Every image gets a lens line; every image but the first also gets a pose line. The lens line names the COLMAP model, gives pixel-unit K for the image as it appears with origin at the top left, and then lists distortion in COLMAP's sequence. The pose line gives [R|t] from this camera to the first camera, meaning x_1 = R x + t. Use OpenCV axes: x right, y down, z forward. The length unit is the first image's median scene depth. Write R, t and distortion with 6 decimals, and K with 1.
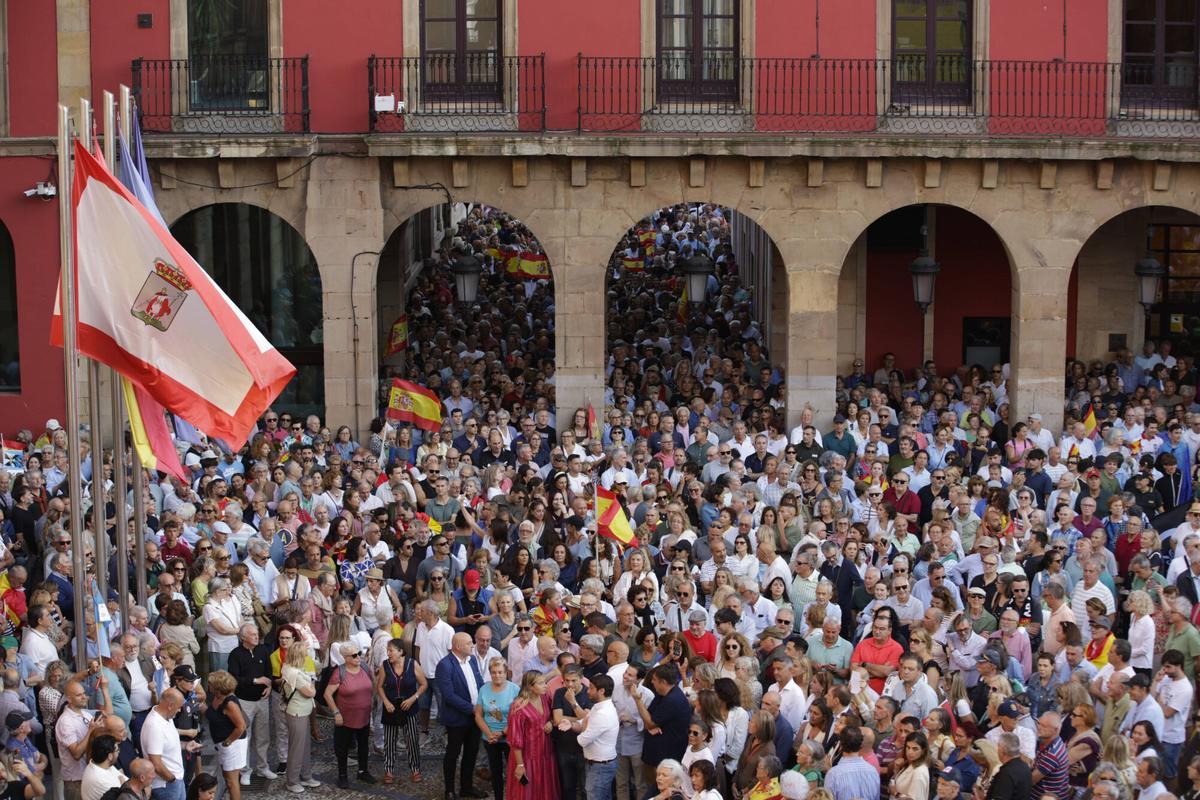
lens RADIAL K [[3032.8, 0, 600.0], [0, 3032.8, 400.0], [0, 0, 1]] dist [-0.304615, -0.531808]
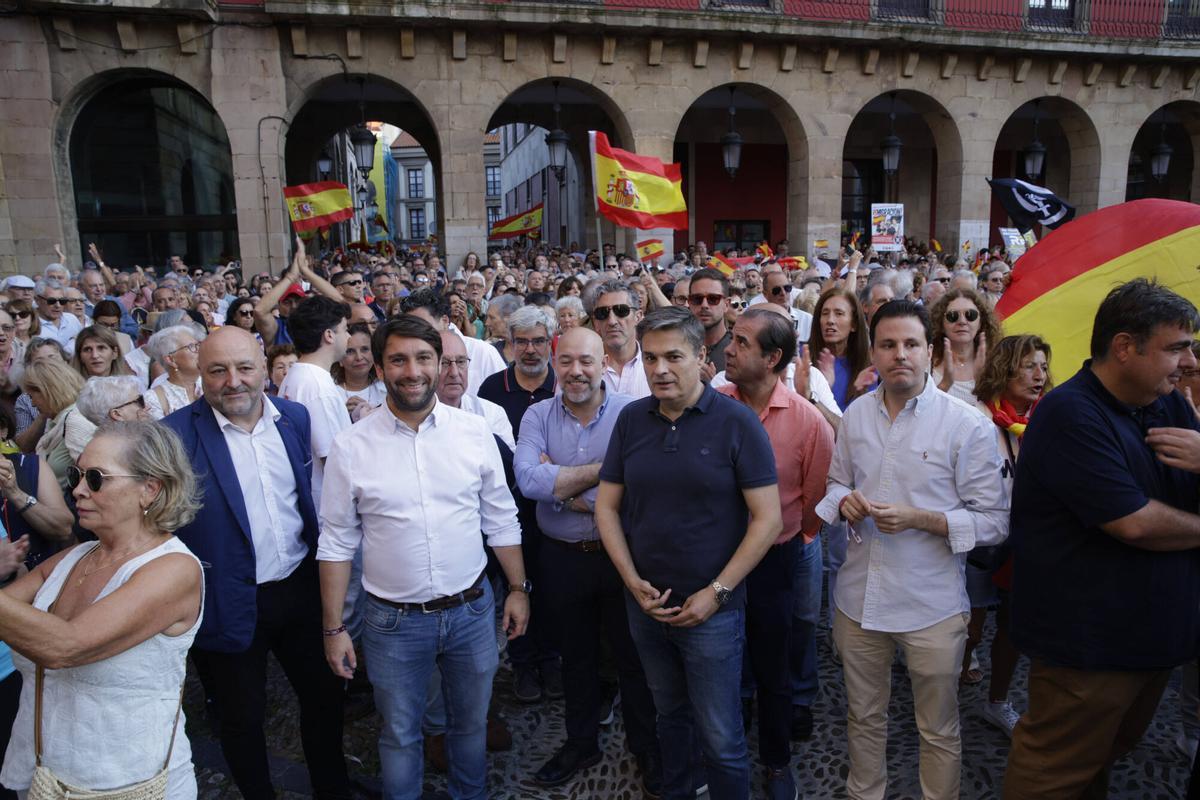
lens RADIAL K [[803.6, 0, 600.0], [0, 803.6, 400.0], [0, 0, 1]] dist [-0.103613, 0.088500]
pose [[0.969468, -0.055668, 0.238816, -0.034515], [0.061209, 0.997999, -0.015845, 0.068913], [-0.237456, 0.029979, 0.970936, 0.697284]]
